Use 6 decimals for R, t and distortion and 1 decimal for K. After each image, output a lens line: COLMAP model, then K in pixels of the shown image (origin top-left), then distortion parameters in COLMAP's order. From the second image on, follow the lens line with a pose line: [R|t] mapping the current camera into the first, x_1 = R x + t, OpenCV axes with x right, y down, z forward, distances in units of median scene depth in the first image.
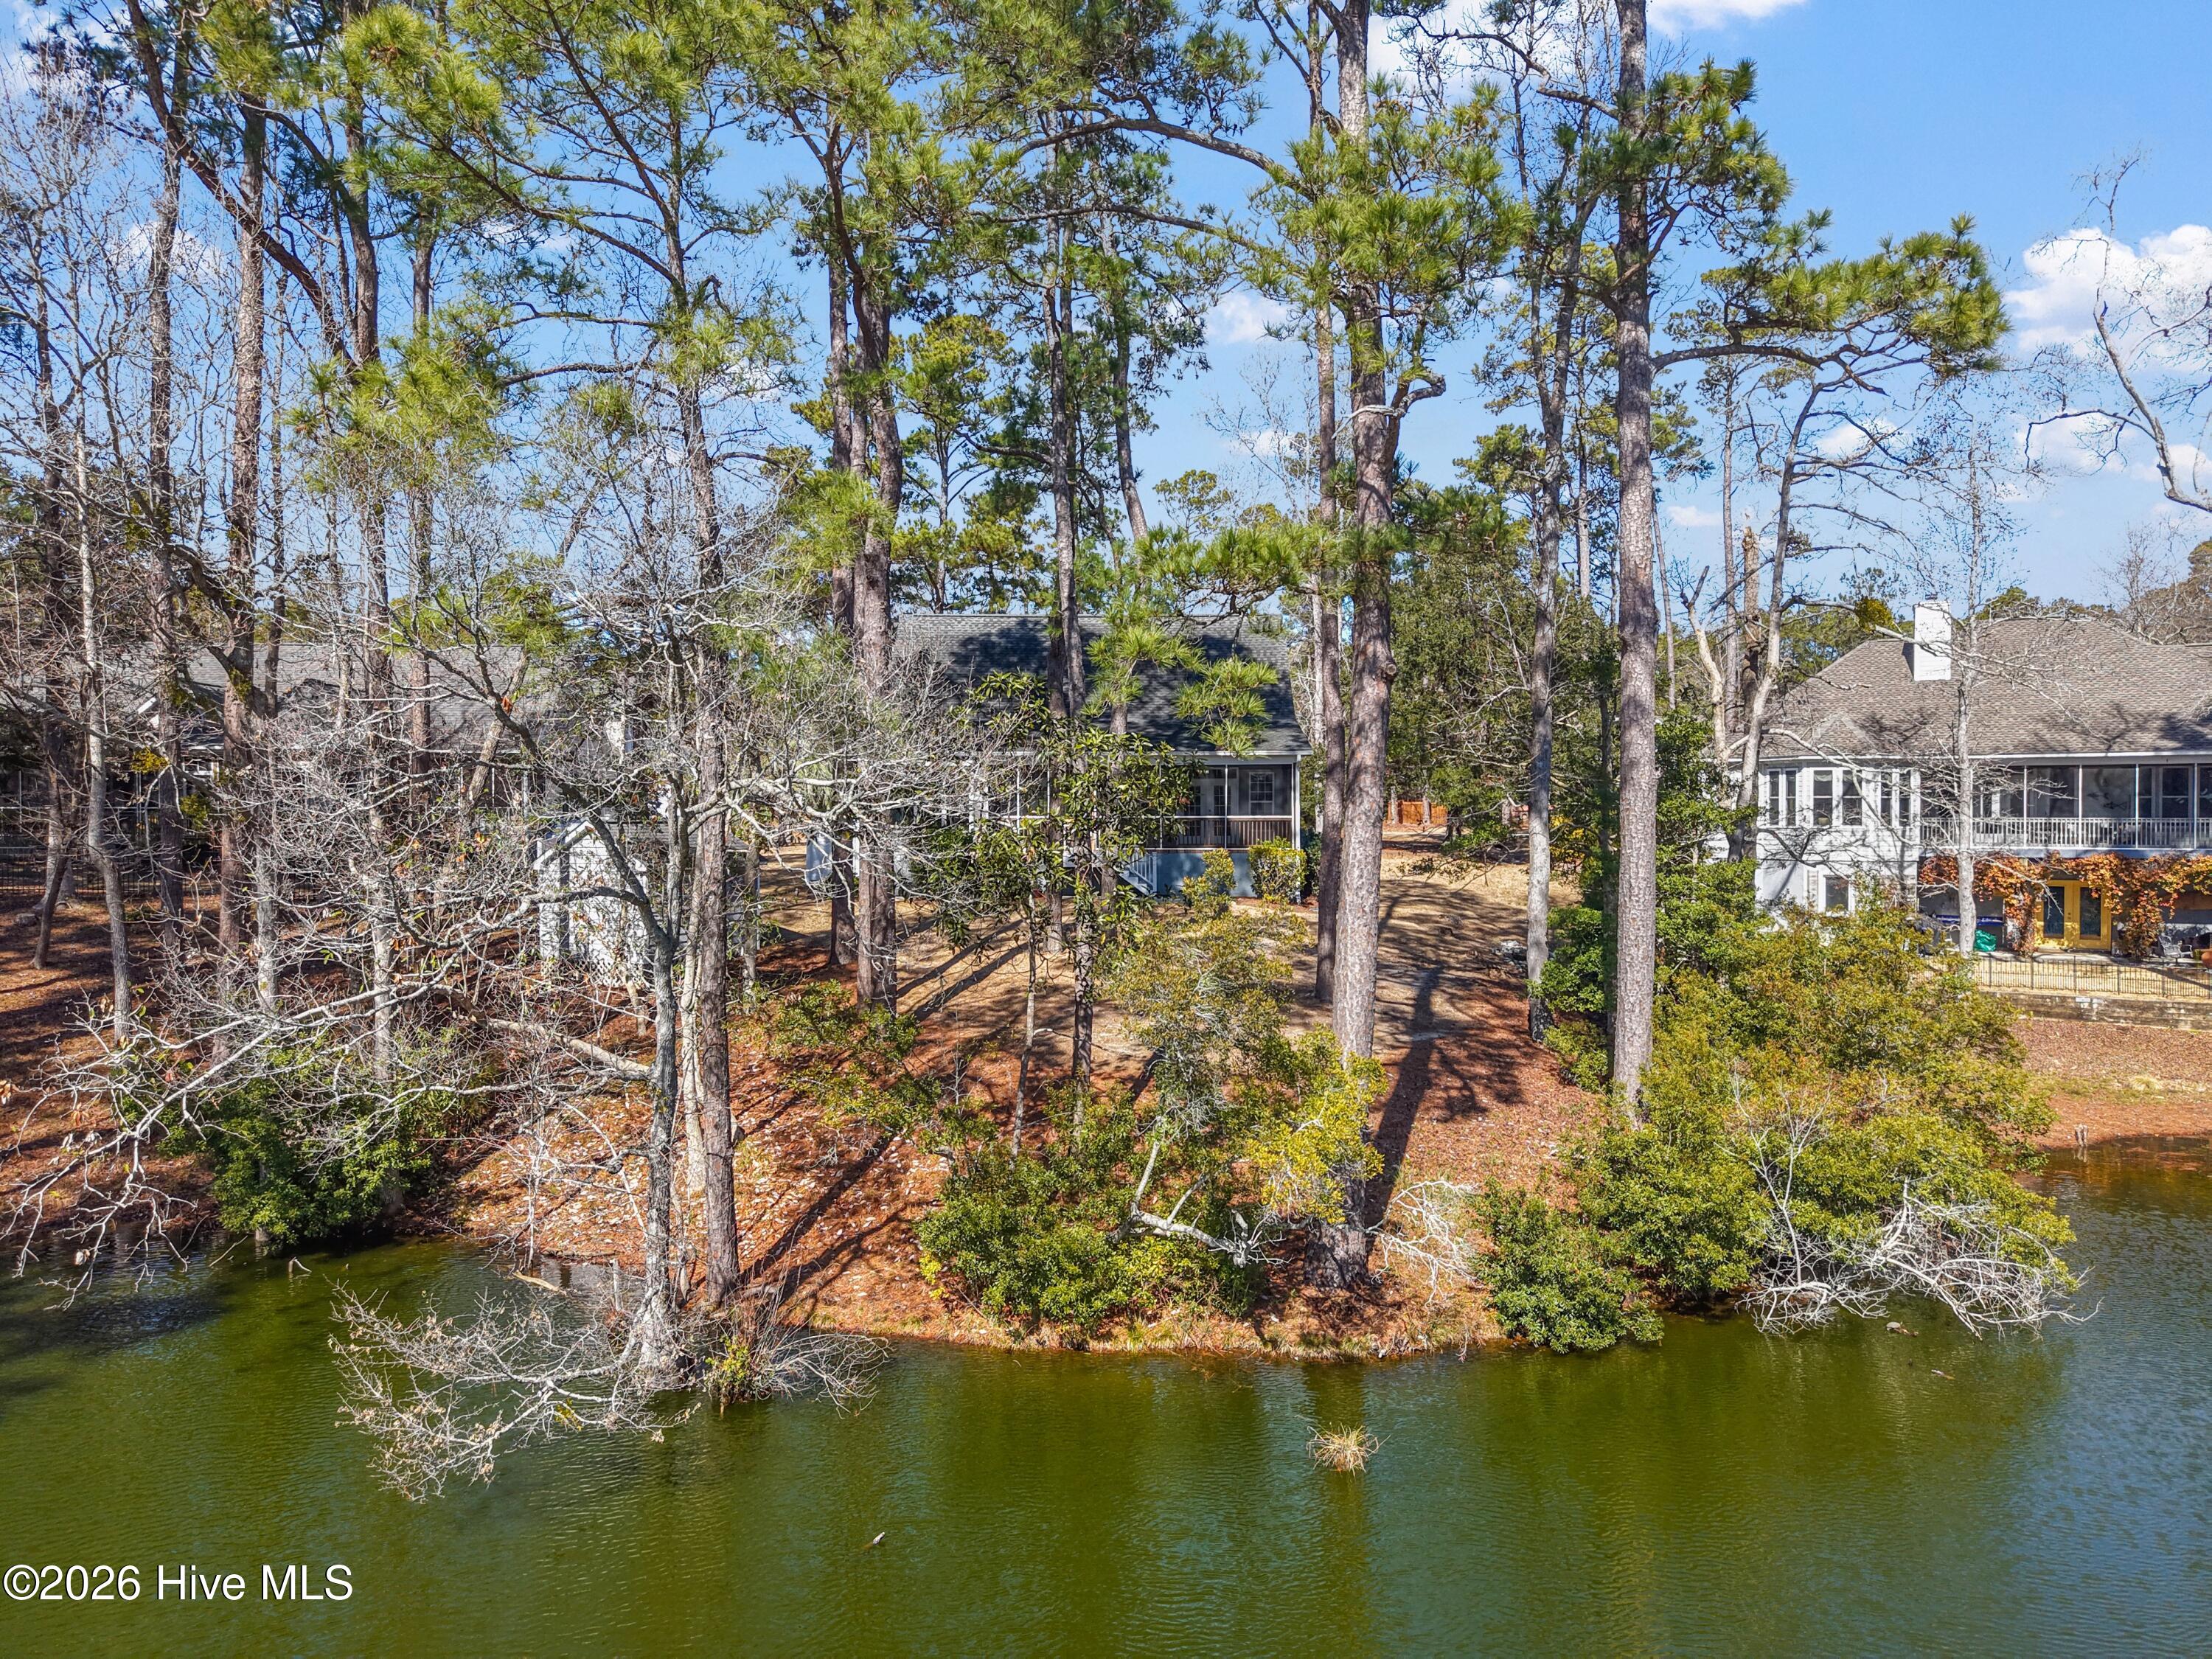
lens RADIAL K [[1476.1, 0, 1099.2], [0, 1476.1, 827.6], [0, 0, 1]] dist [0.016250, -0.016313]
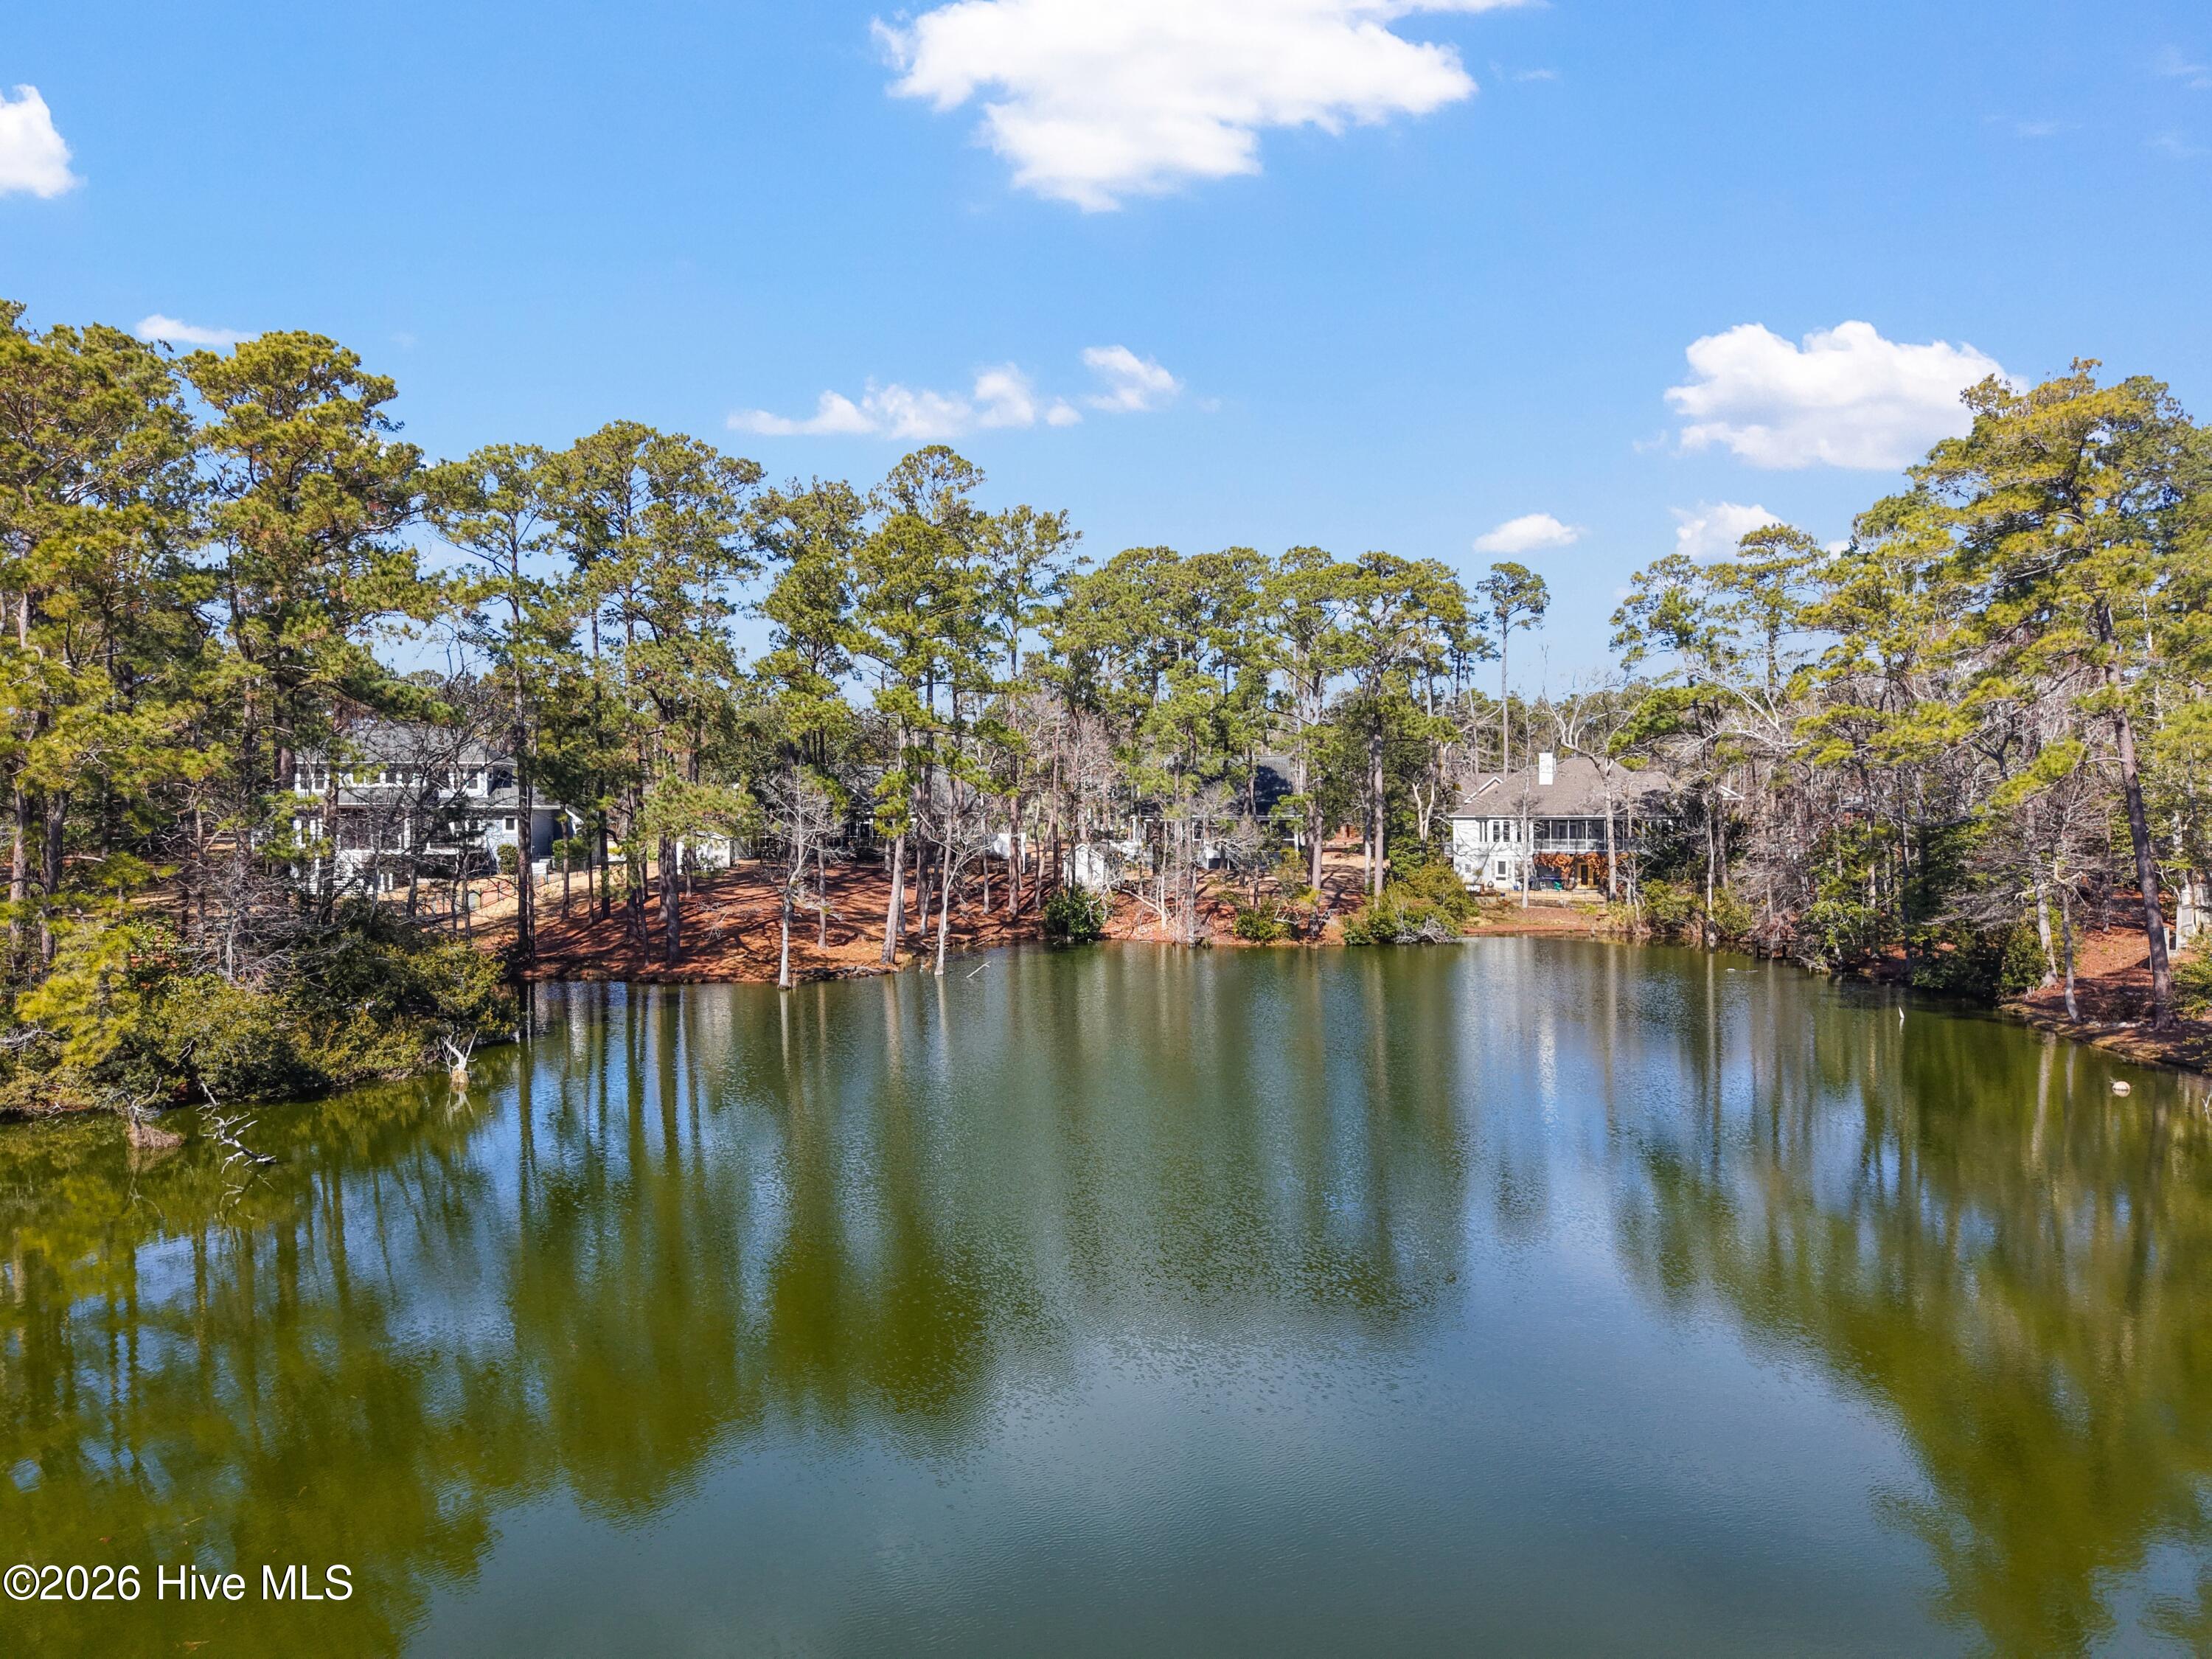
lens RADIAL K [[1560.5, 0, 1027.5], [0, 1560.5, 831.4], [0, 0, 1]] dist [0.006757, -0.002461]
pose [[0.999916, 0.000678, -0.012936, -0.755533], [-0.000671, 1.000000, 0.000555, -0.052416], [0.012936, -0.000547, 0.999916, -4.396129]]
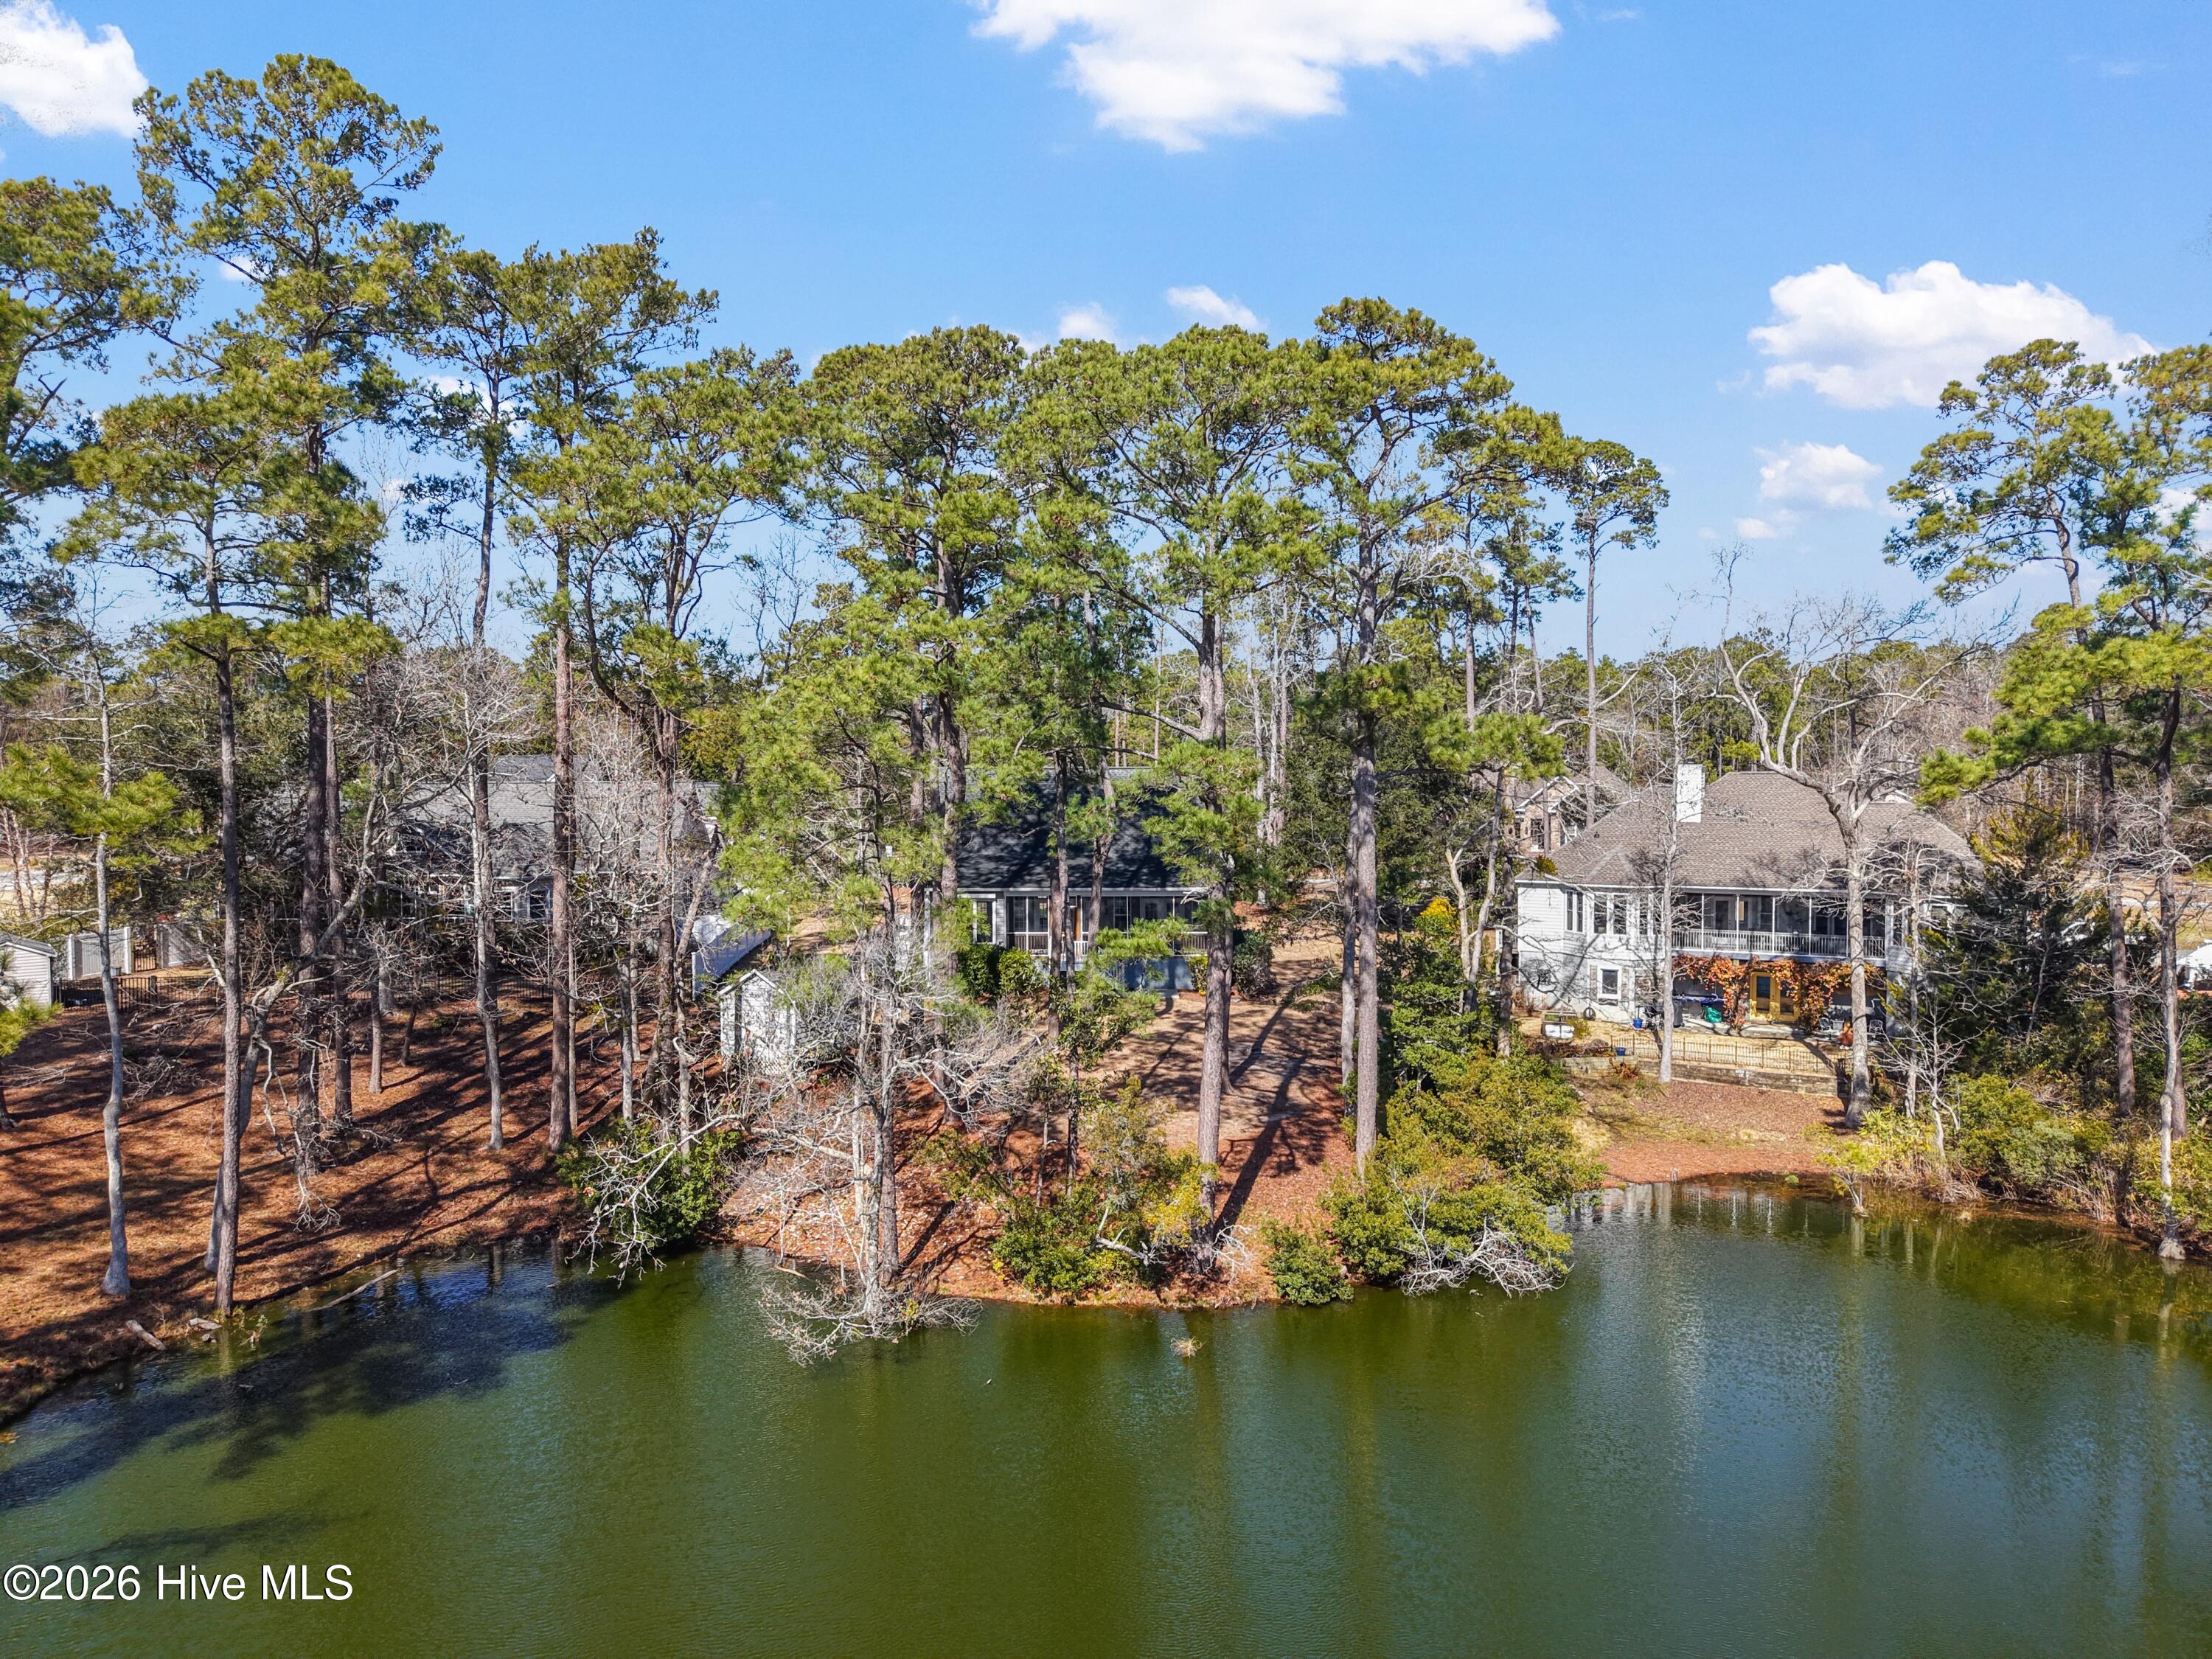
lens RADIAL K [[1495.2, 0, 1106.0], [0, 1495.2, 829.5], [0, 0, 1]] dist [0.043752, -0.052741]
pose [[0.999919, 0.000780, 0.012667, 0.008293], [-0.001202, 0.999443, 0.033342, -0.361302], [-0.012634, -0.033354, 0.999364, -1.021118]]
